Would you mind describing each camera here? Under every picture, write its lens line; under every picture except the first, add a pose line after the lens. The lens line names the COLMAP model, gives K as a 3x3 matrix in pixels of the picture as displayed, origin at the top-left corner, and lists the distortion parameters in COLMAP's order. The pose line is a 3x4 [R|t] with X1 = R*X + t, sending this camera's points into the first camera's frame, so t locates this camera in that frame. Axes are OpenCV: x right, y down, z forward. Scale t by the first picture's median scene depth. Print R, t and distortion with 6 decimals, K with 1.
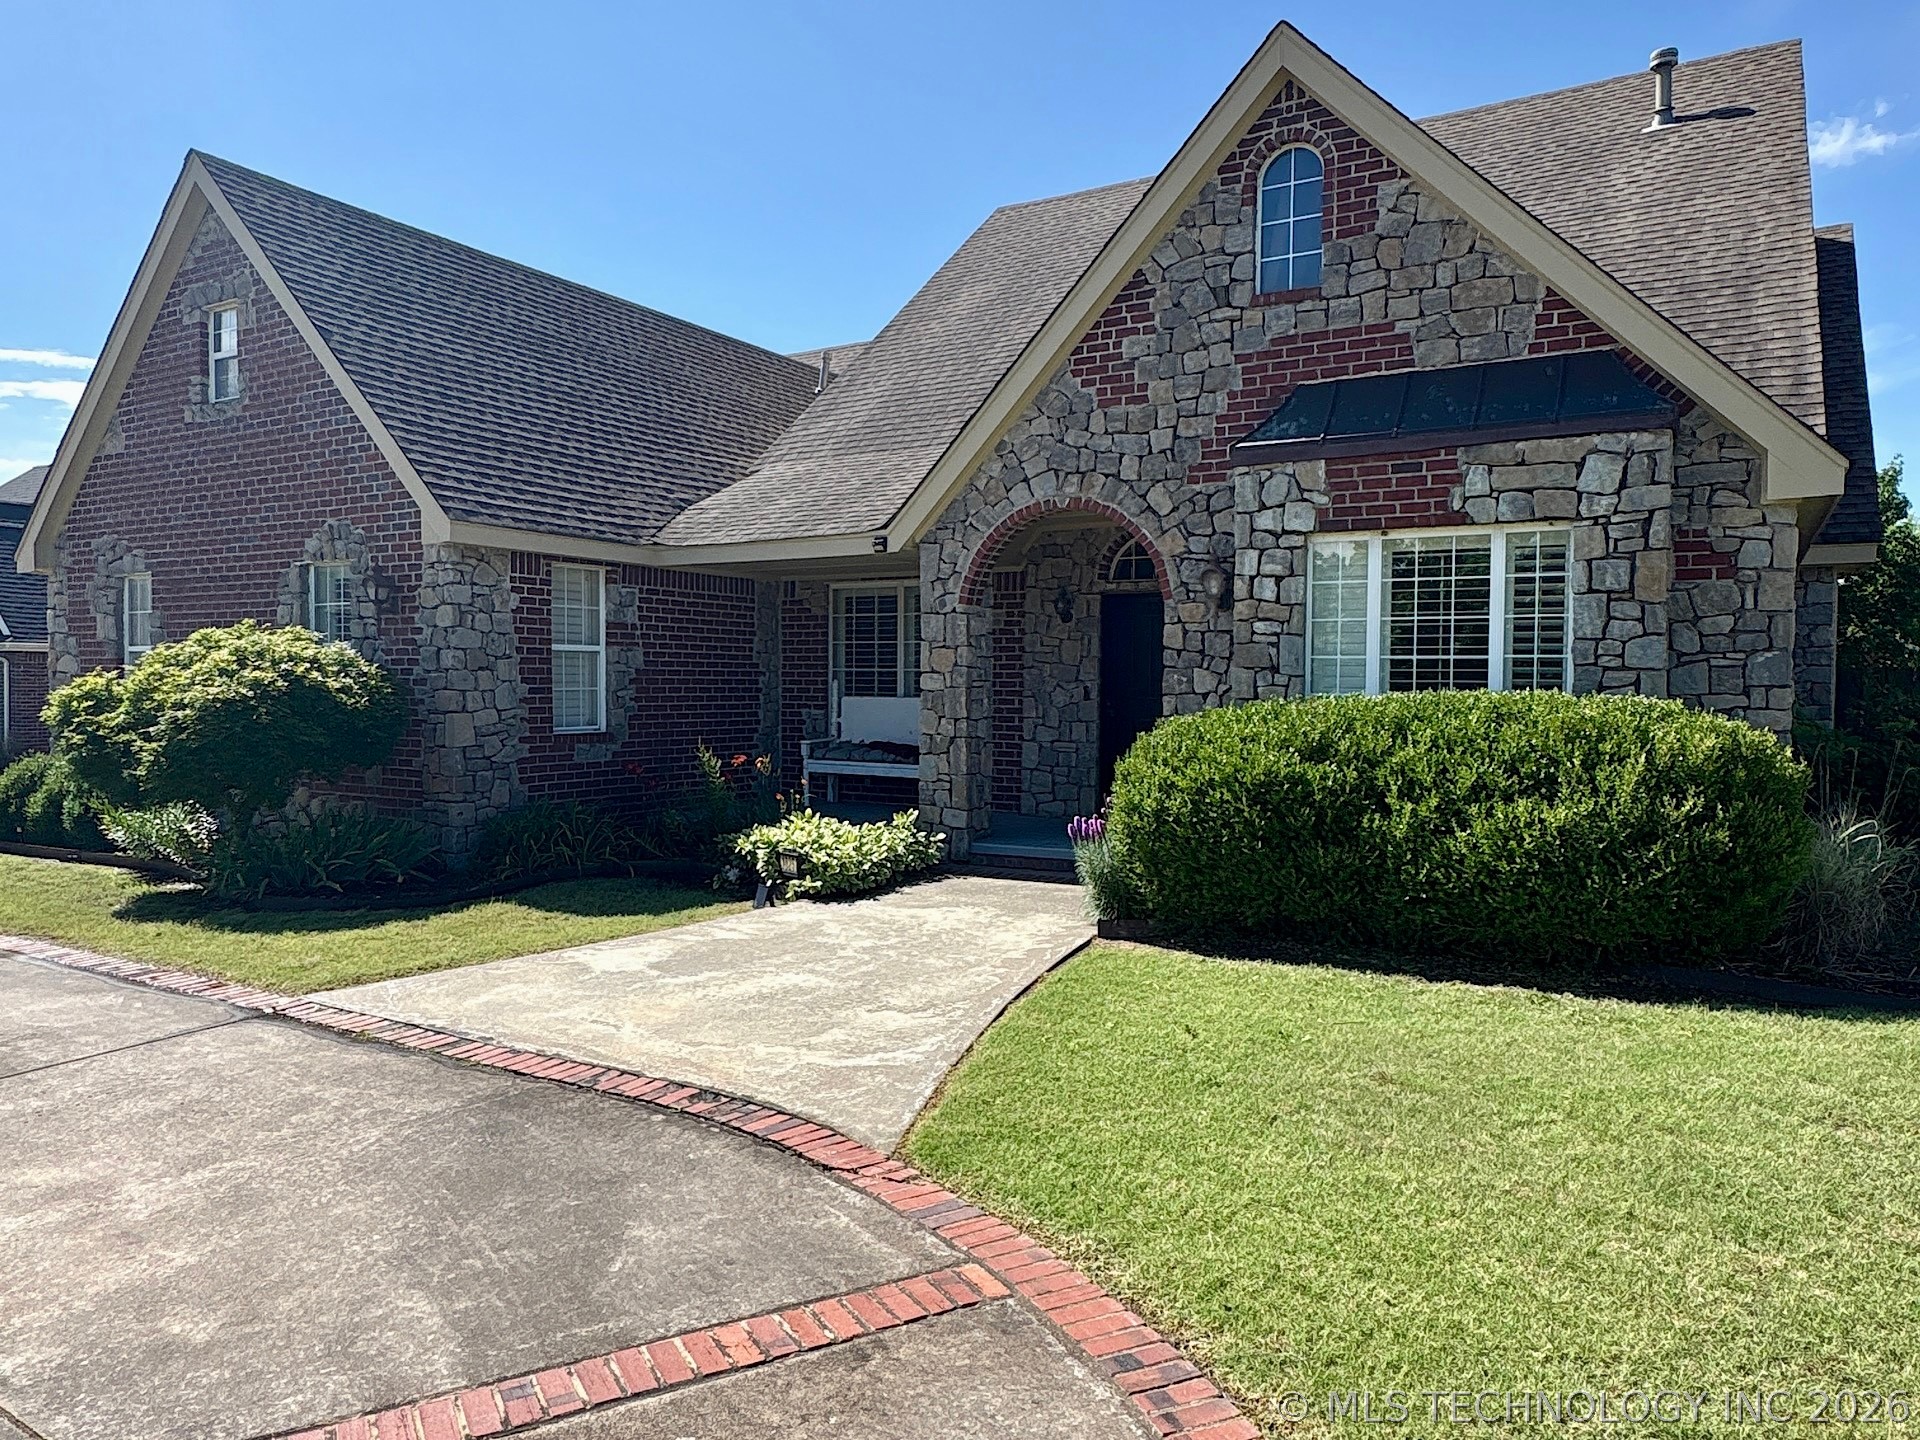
lens RADIAL K [[1274.8, 0, 960.0], [0, 1274.8, 720.0], [0, 0, 1]] dist [-0.002521, 0.005224]
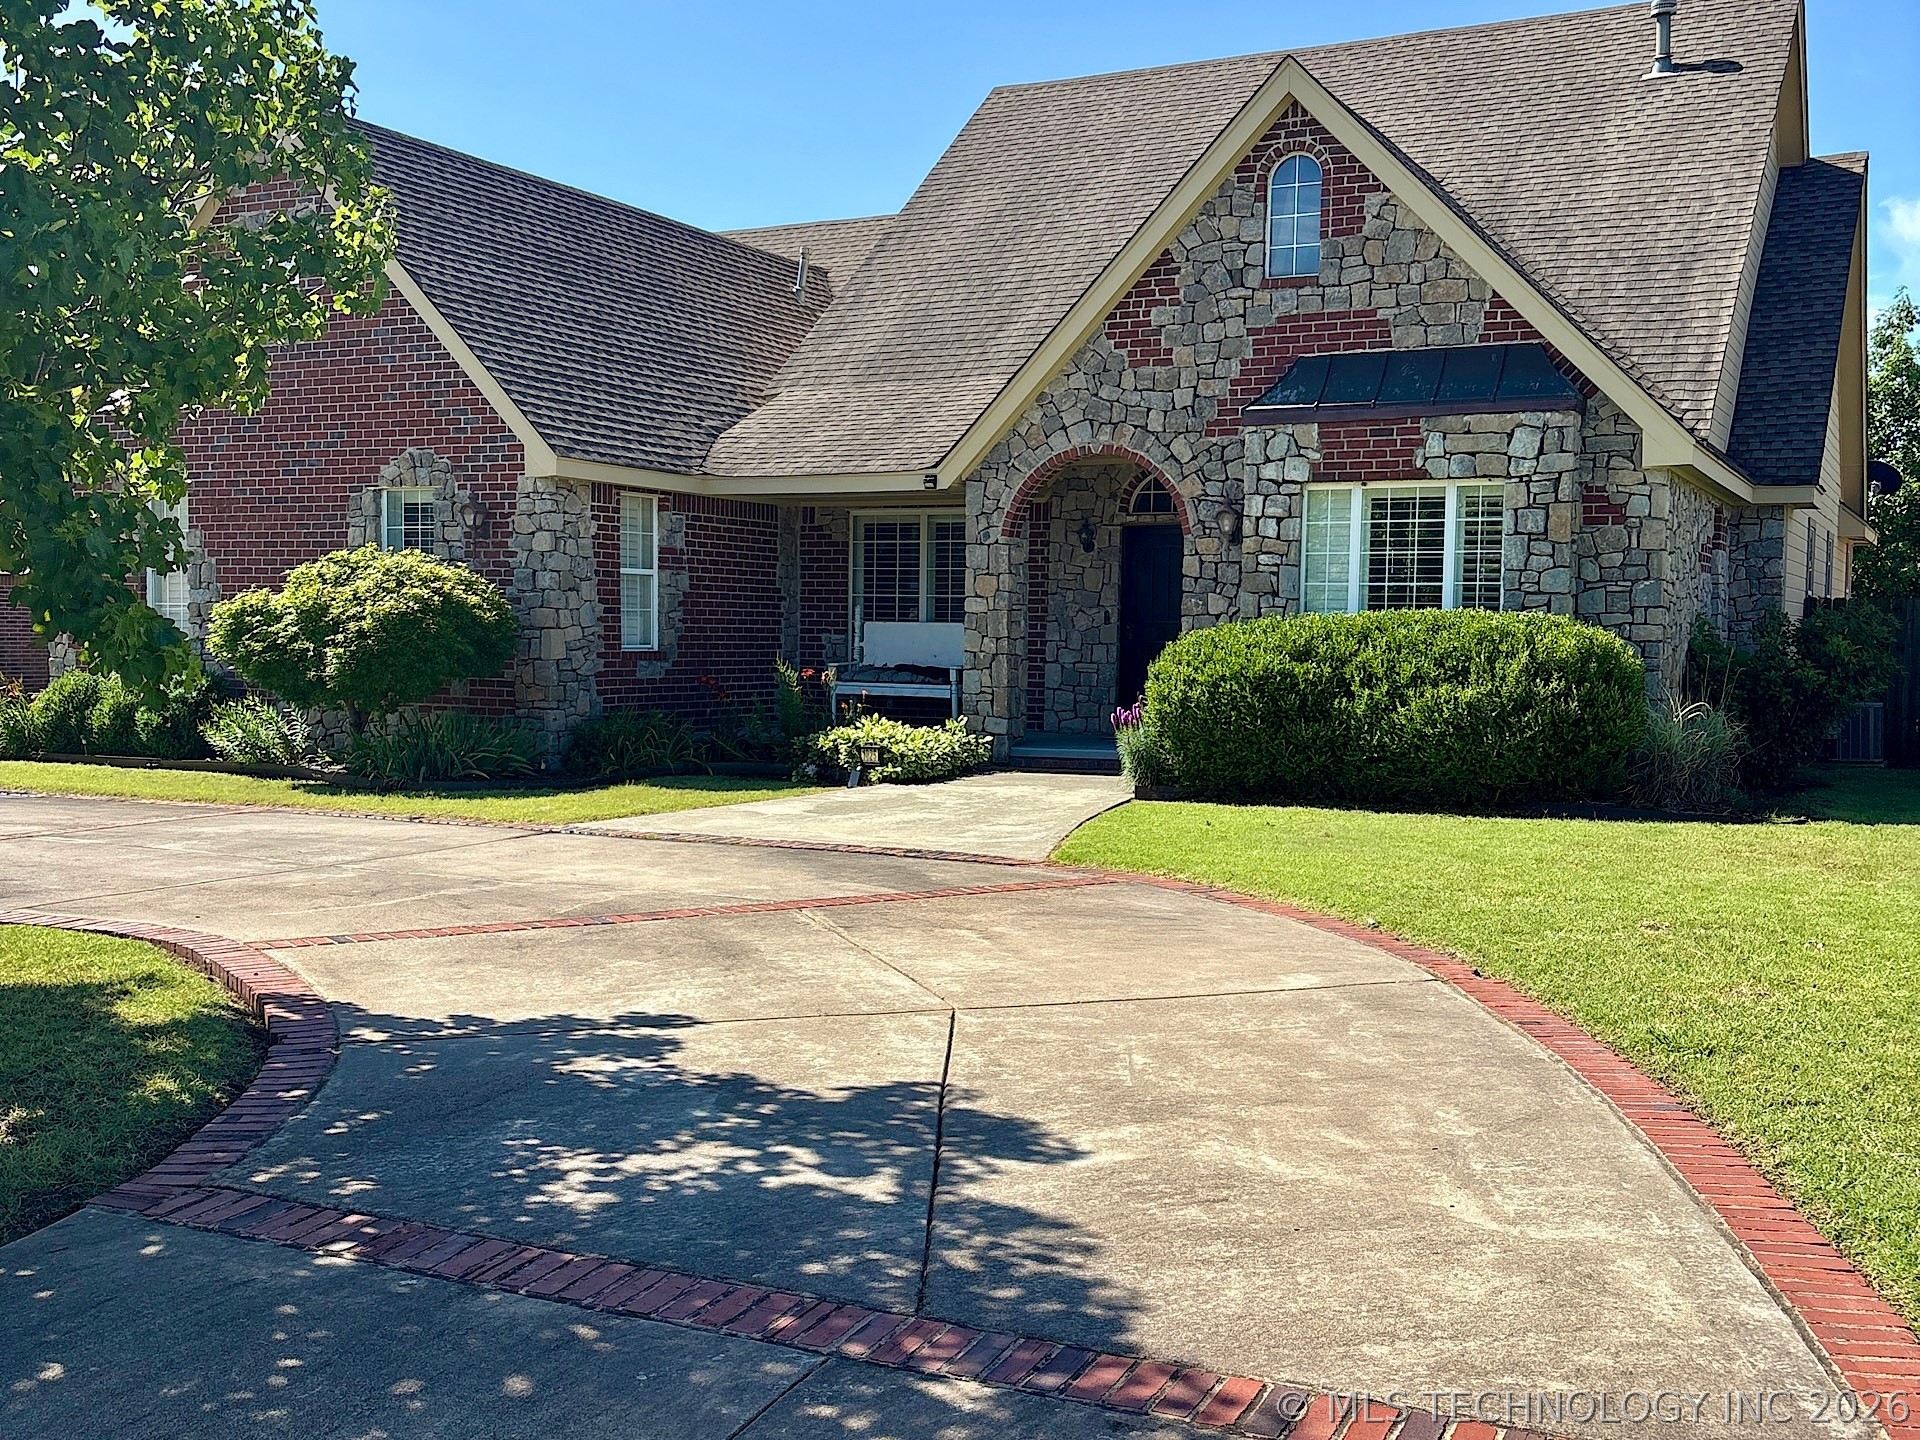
lens RADIAL K [[1921.5, 0, 941.7], [0, 1921.5, 726.4], [0, 0, 1]] dist [0.210748, -0.728363]
pose [[0.998547, 0.003792, 0.053750, -0.163831], [-0.004957, 0.999755, 0.021554, 0.046686], [-0.053655, -0.021789, 0.998322, -0.797752]]
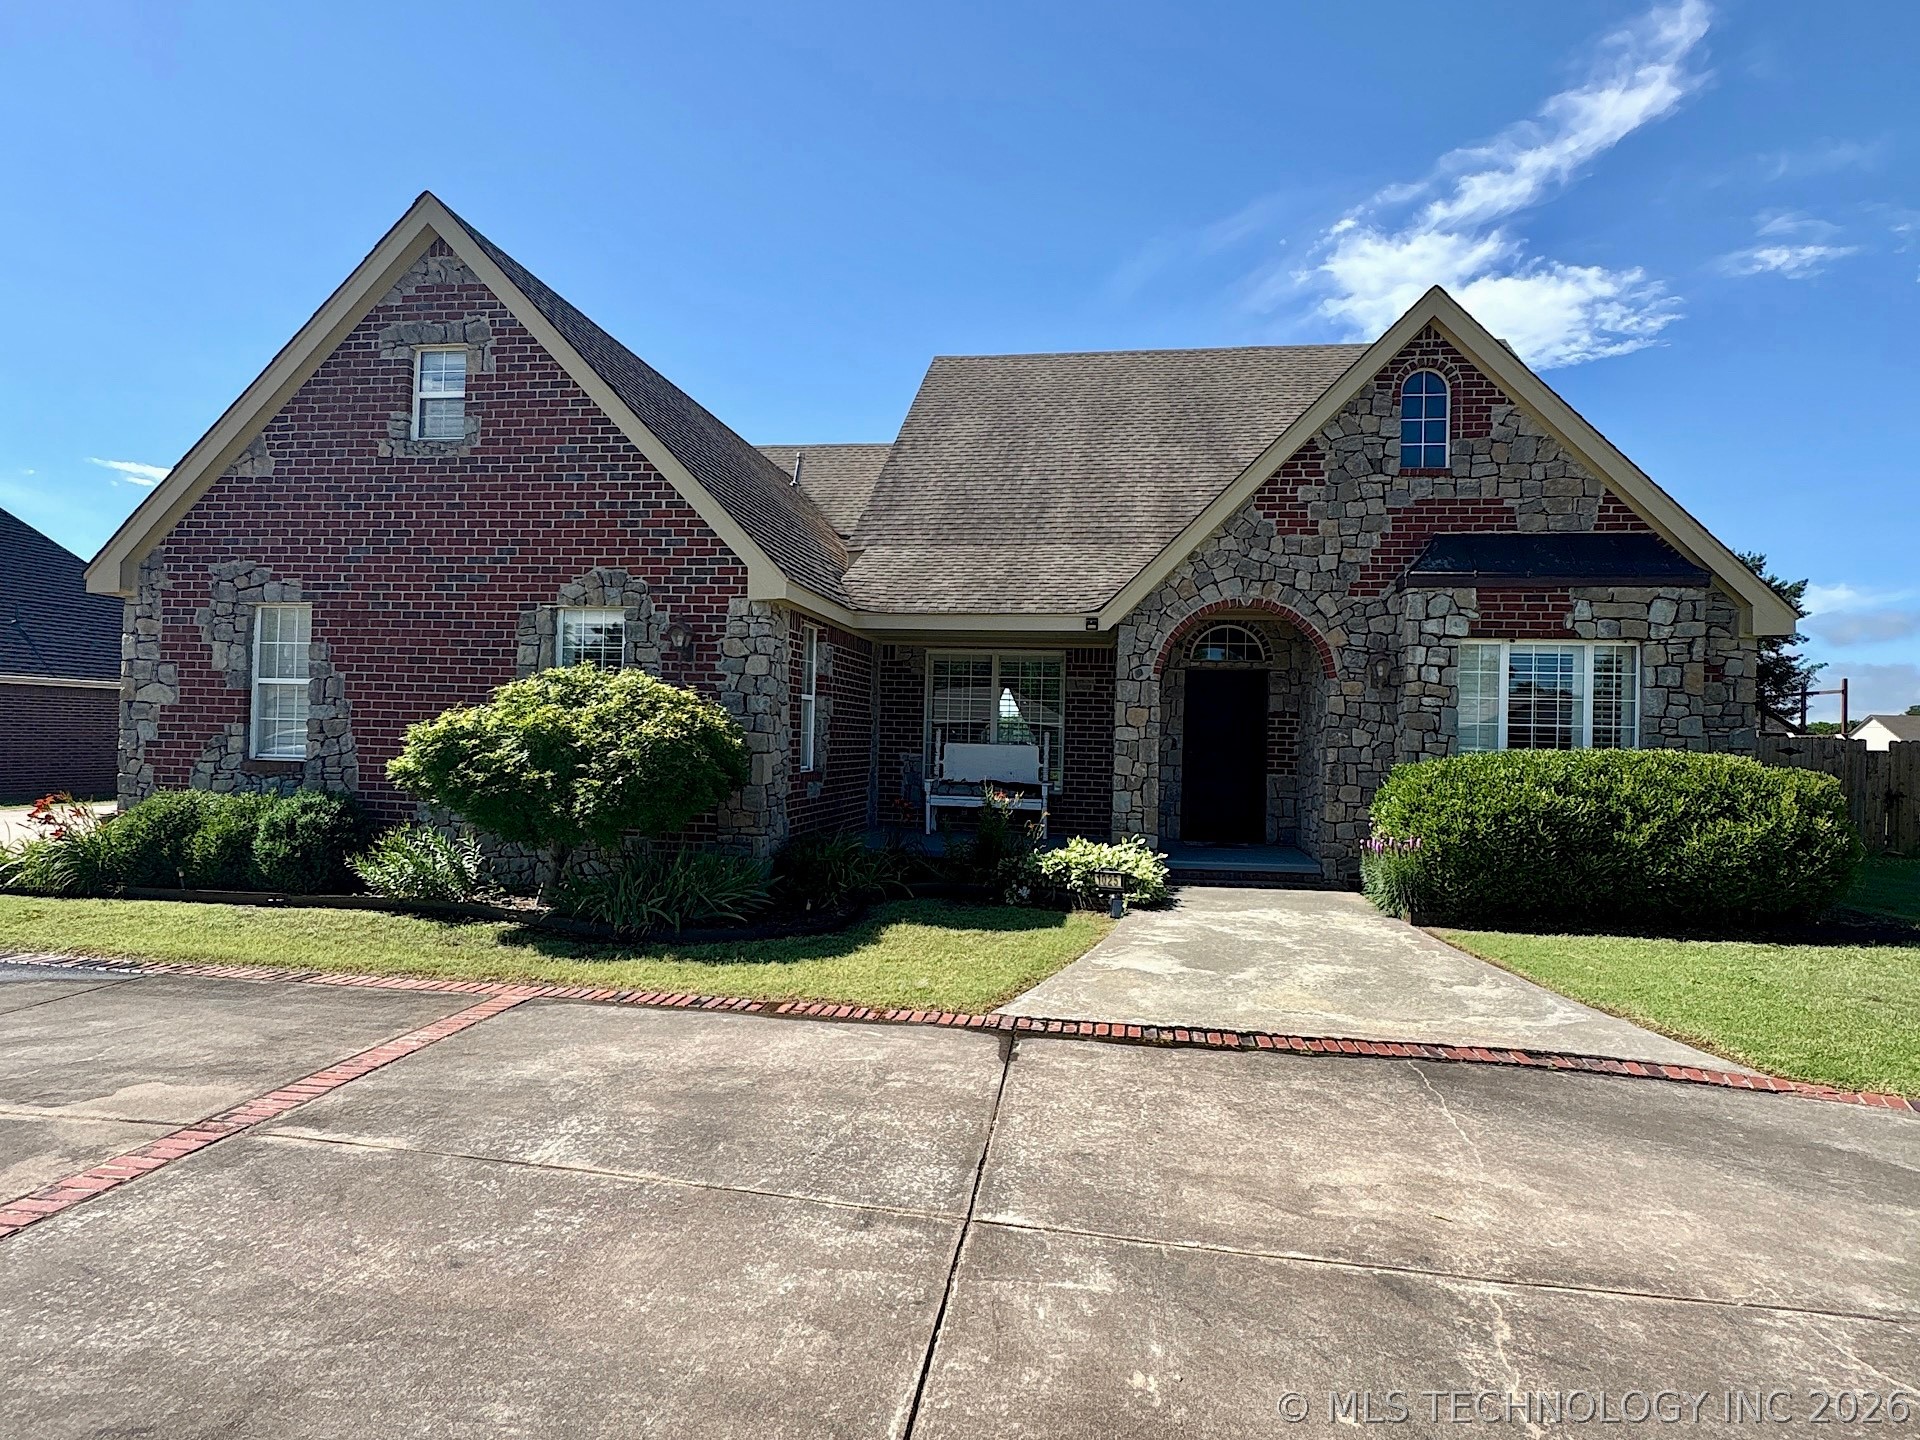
lens RADIAL K [[1019.0, 0, 960.0], [0, 1019.0, 720.0], [0, 0, 1]] dist [-0.001192, 0.000989]
pose [[0.927123, 0.025307, 0.373903, -0.637550], [-0.009974, 0.999030, -0.042885, 0.001878], [-0.374626, 0.036030, 0.926476, 0.137575]]
